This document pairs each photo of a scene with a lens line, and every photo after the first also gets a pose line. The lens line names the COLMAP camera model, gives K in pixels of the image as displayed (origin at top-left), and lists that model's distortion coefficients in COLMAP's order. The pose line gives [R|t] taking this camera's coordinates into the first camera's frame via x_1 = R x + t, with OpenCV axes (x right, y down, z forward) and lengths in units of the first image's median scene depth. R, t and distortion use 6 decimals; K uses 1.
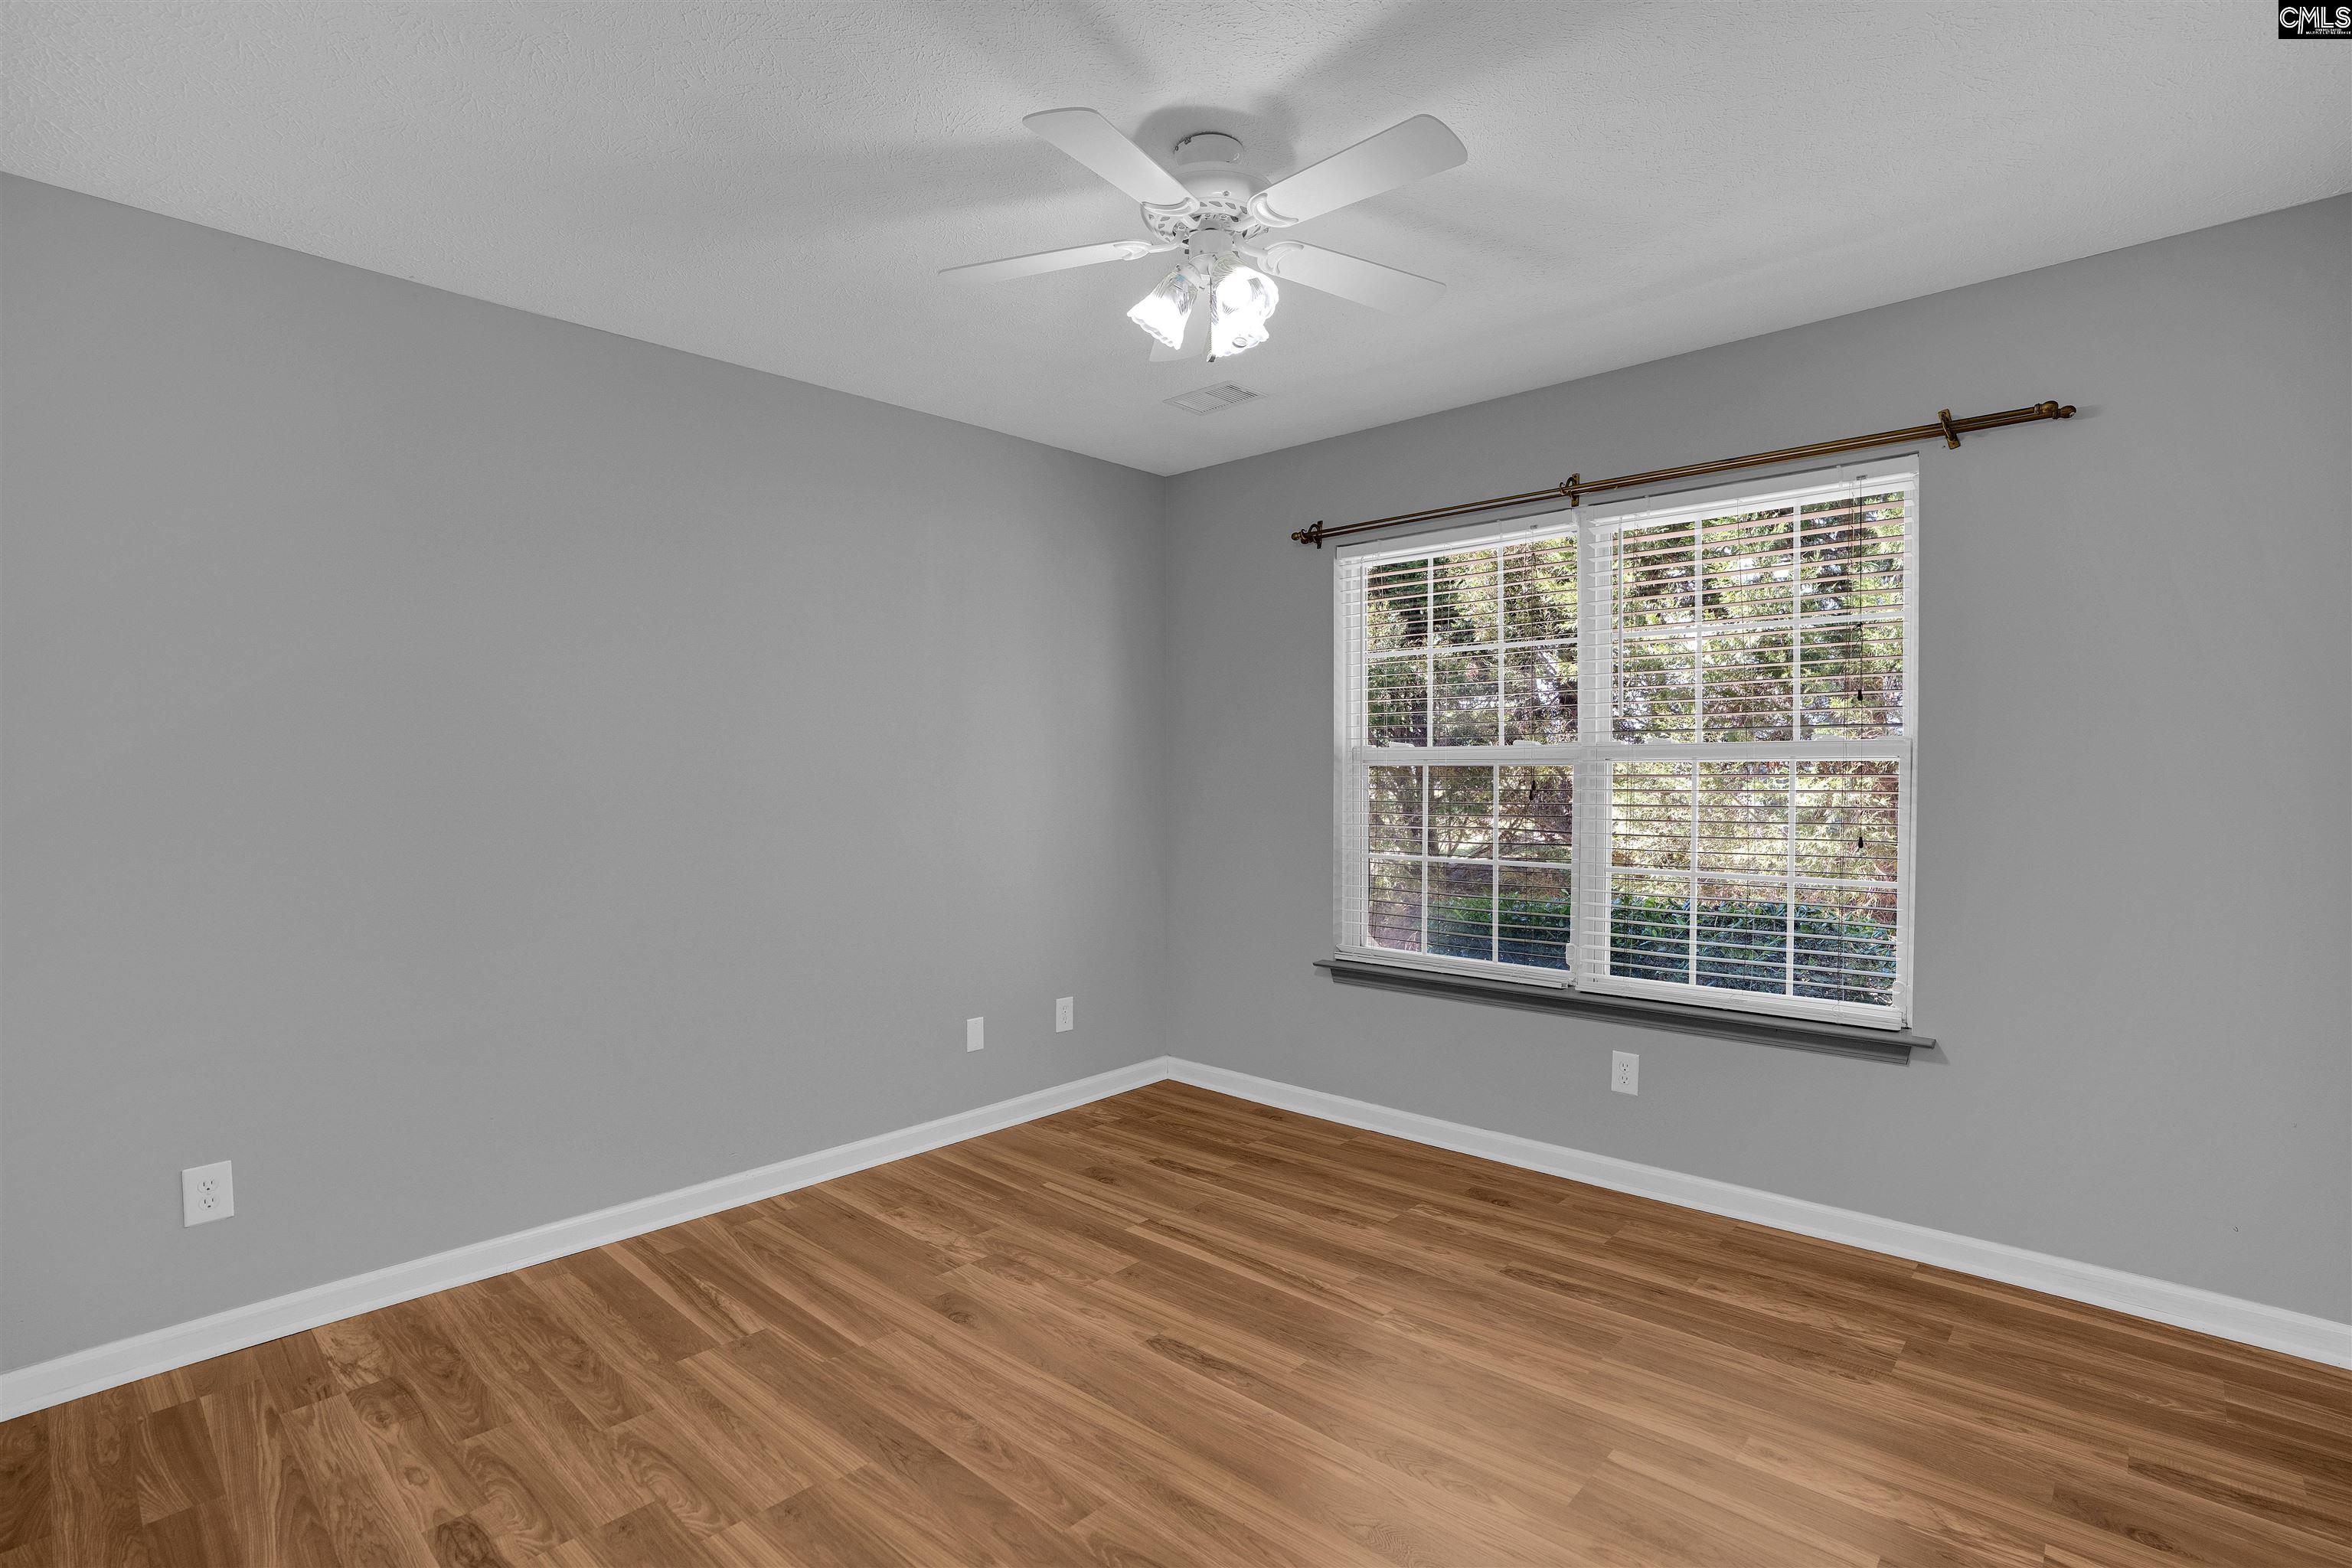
lens RADIAL K [[1117.6, 0, 1188.8], [0, 1117.6, 788.3], [0, 0, 1]] dist [-0.068218, 0.029564]
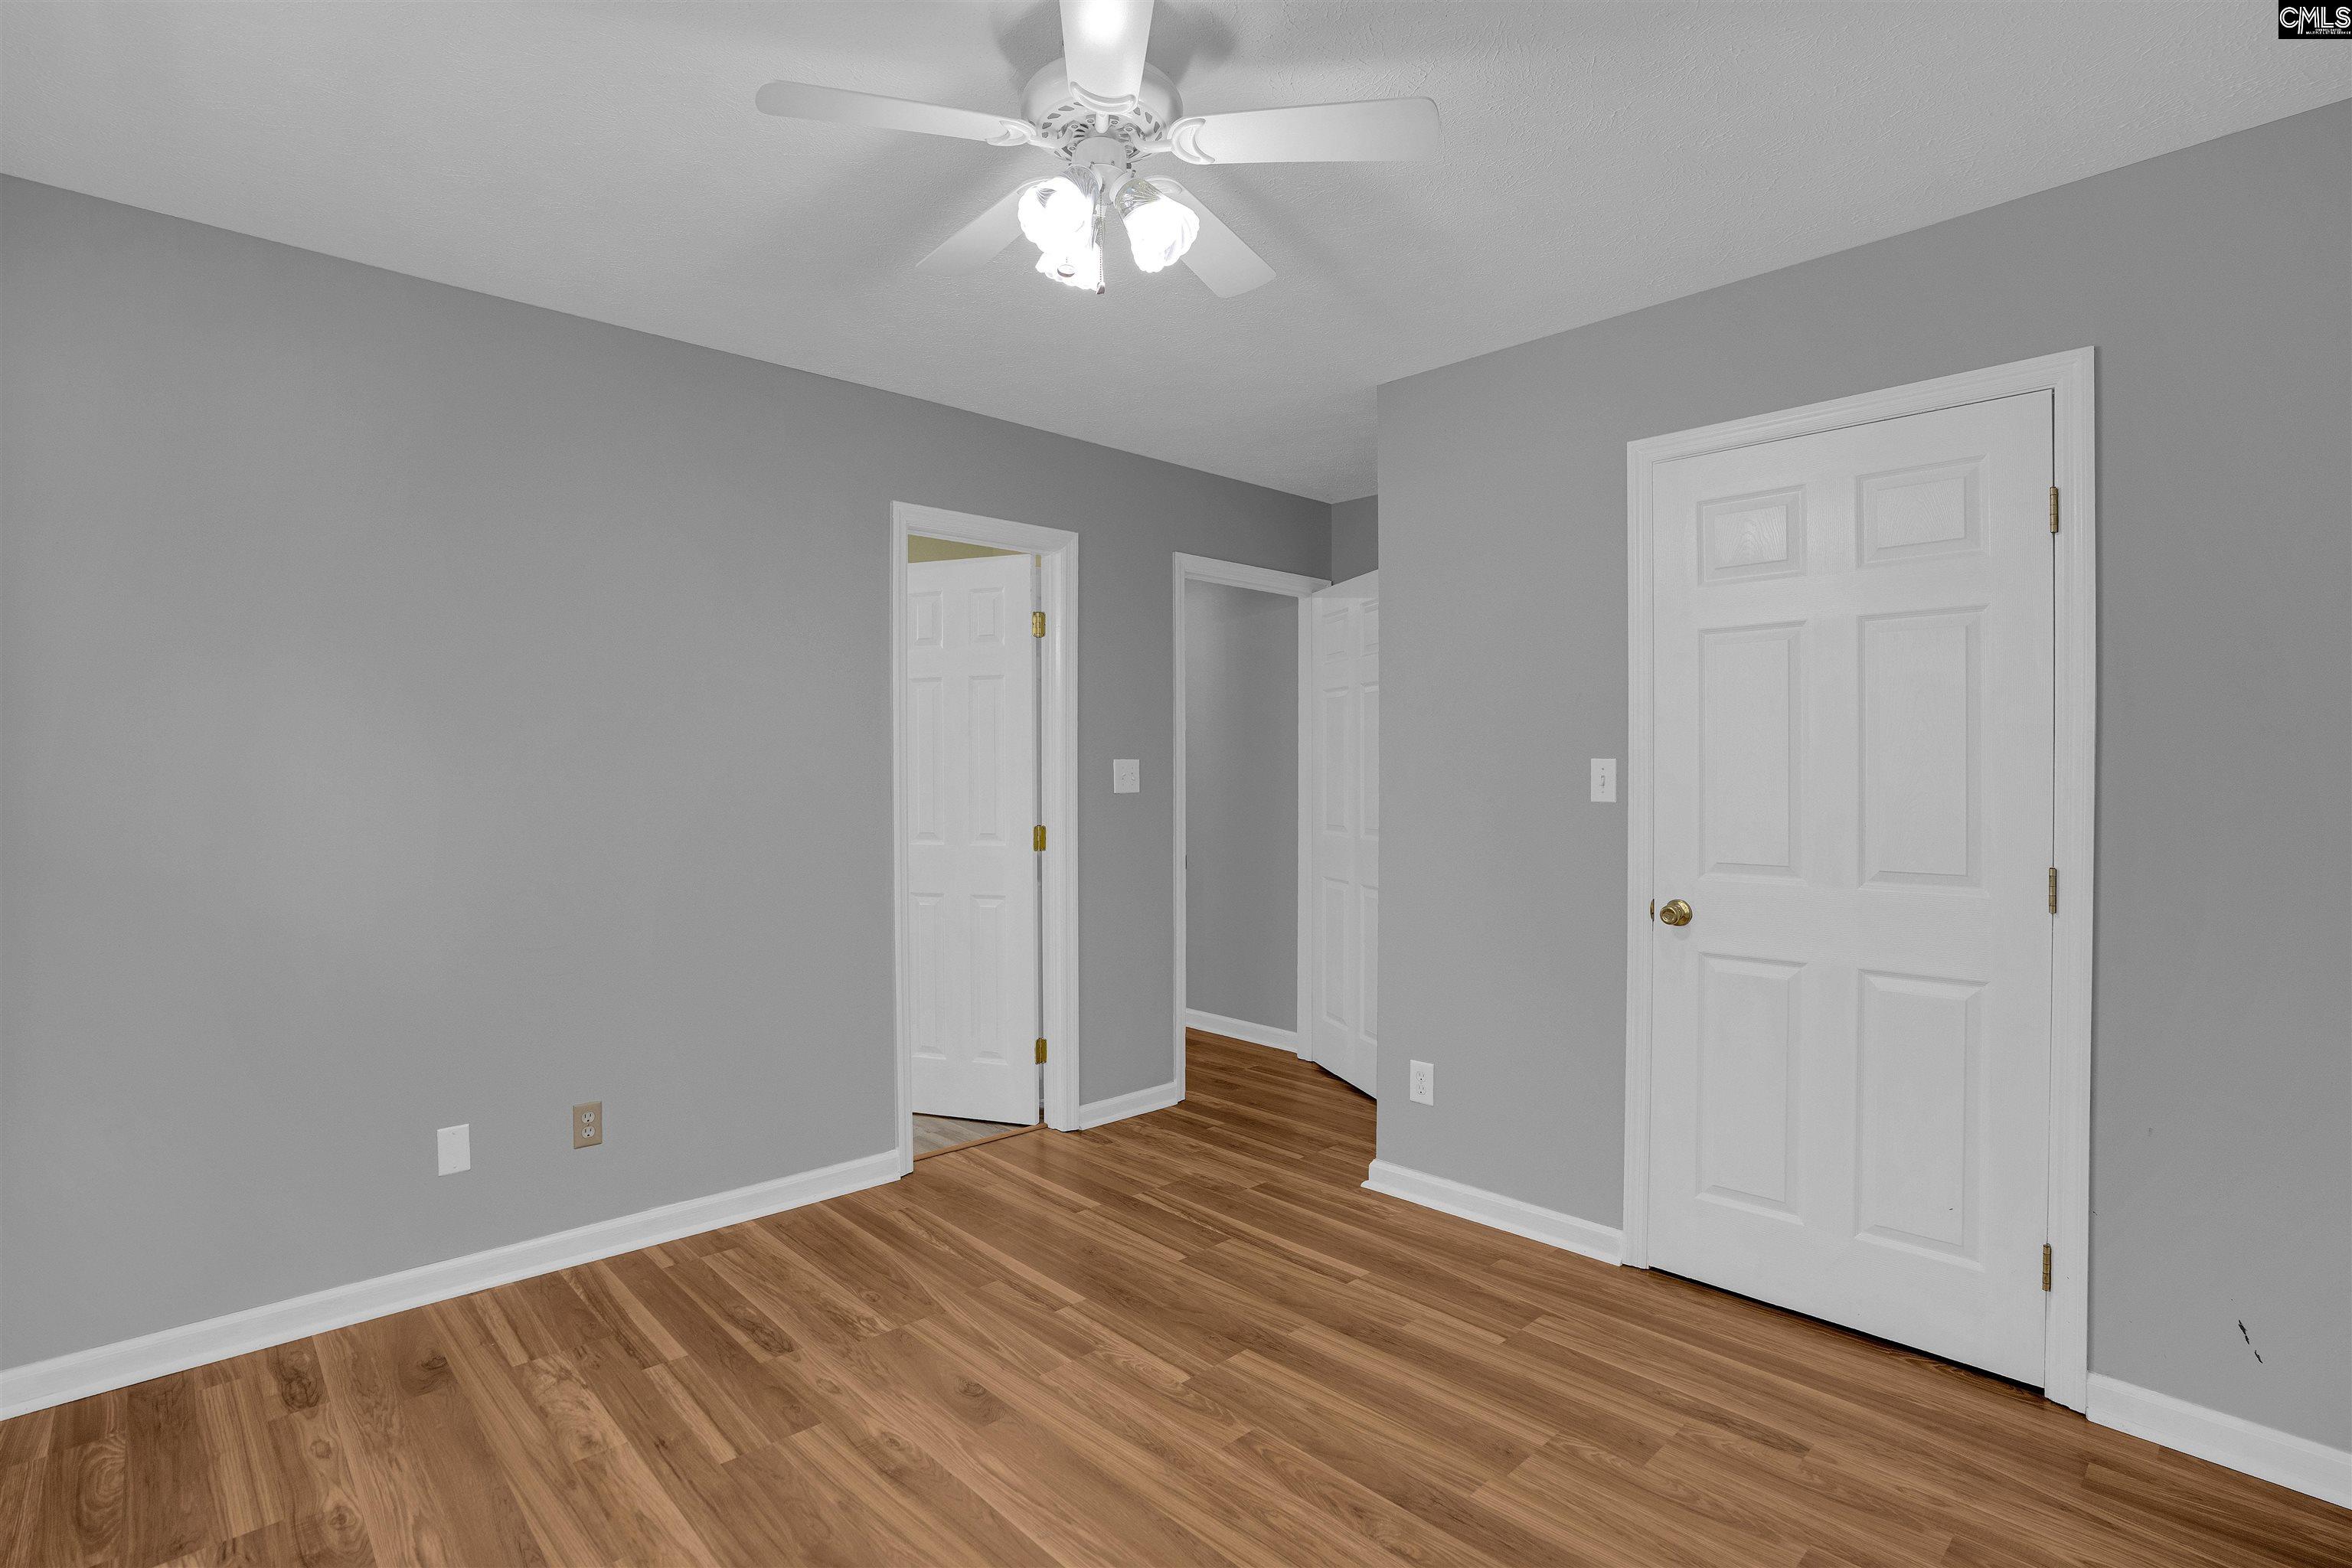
lens RADIAL K [[1117.6, 0, 1188.8], [0, 1117.6, 788.3], [0, 0, 1]] dist [-0.068218, 0.029564]
pose [[-0.998580, 0.003238, 0.053176, -0.099992], [0.004301, 0.999793, 0.019883, -0.034671], [-0.053100, 0.020083, -0.998387, 2.034162]]
